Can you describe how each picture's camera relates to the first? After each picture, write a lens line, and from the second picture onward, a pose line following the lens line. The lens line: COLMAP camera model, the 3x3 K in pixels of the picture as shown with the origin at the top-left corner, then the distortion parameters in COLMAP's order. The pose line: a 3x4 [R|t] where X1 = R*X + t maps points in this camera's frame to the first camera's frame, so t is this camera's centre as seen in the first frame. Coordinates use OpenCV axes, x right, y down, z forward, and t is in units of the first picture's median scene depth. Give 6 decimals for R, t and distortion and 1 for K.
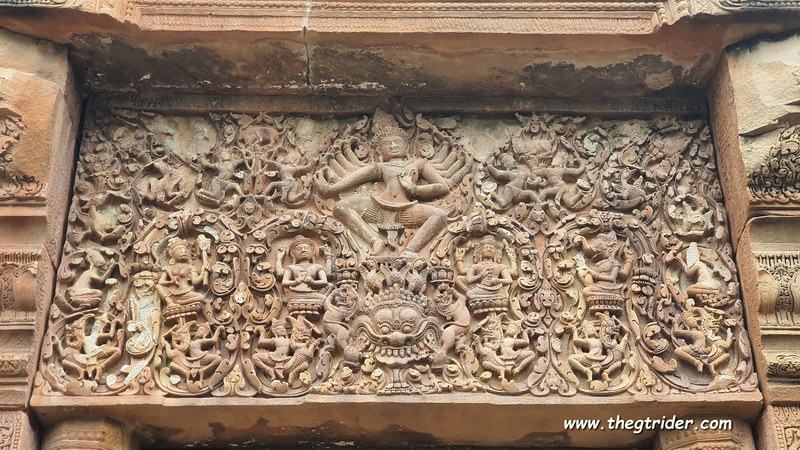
lens RADIAL K [[1197.9, 0, 413.1], [0, 1197.9, 225.2], [0, 0, 1]] dist [0.106106, 0.048438]
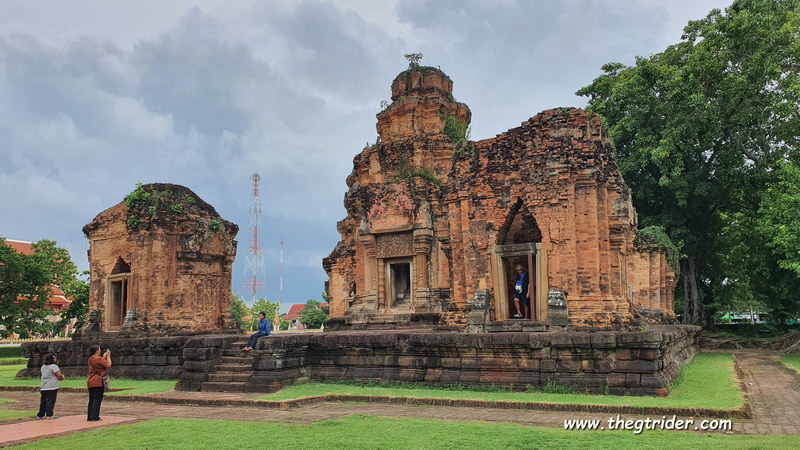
lens RADIAL K [[616.5, 0, 404.0], [0, 616.5, 230.7], [0, 0, 1]] dist [0.216360, -0.575126]
pose [[0.885049, -0.088650, -0.456979, 3.646959], [0.263088, 0.905133, 0.333944, -2.717134], [0.384022, -0.415783, 0.824410, -5.277583]]
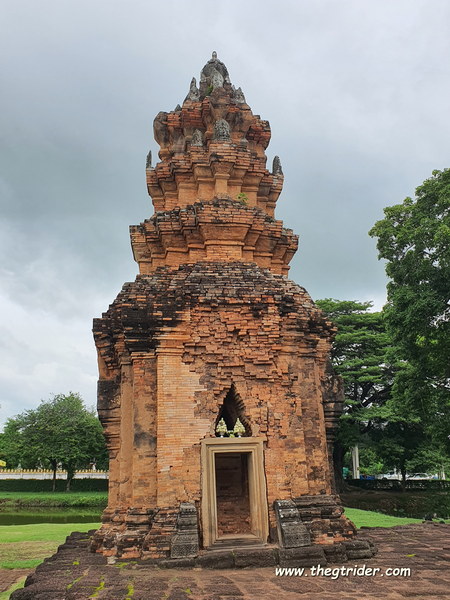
lens RADIAL K [[584.6, 0, 223.0], [0, 584.6, 296.3], [0, 0, 1]] dist [0.177224, -0.496862]
pose [[0.991253, 0.047967, 0.122947, -2.836354], [-0.080751, 0.957309, 0.277559, 0.144191], [-0.104385, -0.285059, 0.952809, 0.093727]]
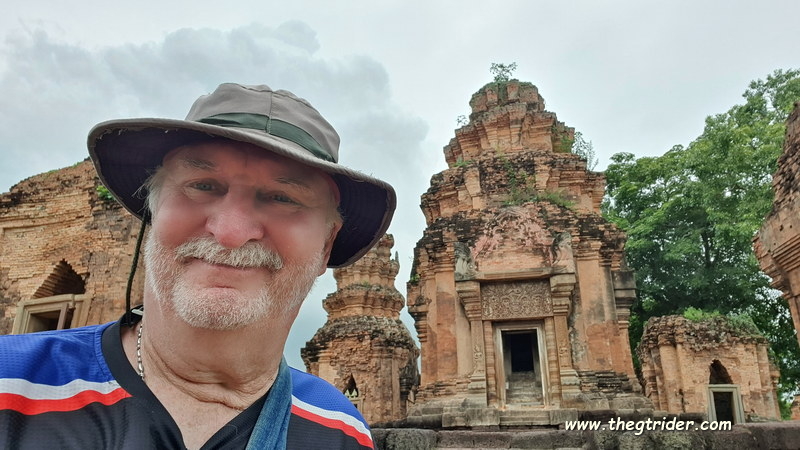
lens RADIAL K [[588.1, 0, 431.3], [0, 588.1, 204.7], [0, 0, 1]] dist [0.005967, 0.002507]
pose [[0.977478, -0.090002, -0.190884, 0.292836], [0.117794, 0.983172, 0.139633, -1.482570], [0.175104, -0.158973, 0.971631, -3.590666]]
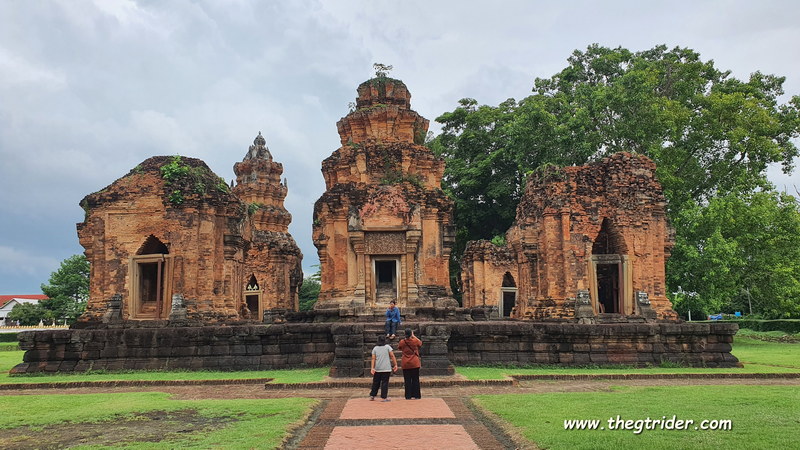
lens RADIAL K [[616.5, 0, 404.0], [0, 616.5, 230.7], [0, 0, 1]] dist [0.216360, -0.575126]
pose [[0.999707, -0.005882, 0.023496, 0.046292], [-0.004016, 0.916384, 0.400279, -3.456454], [-0.023886, -0.400256, 0.916092, -6.515202]]
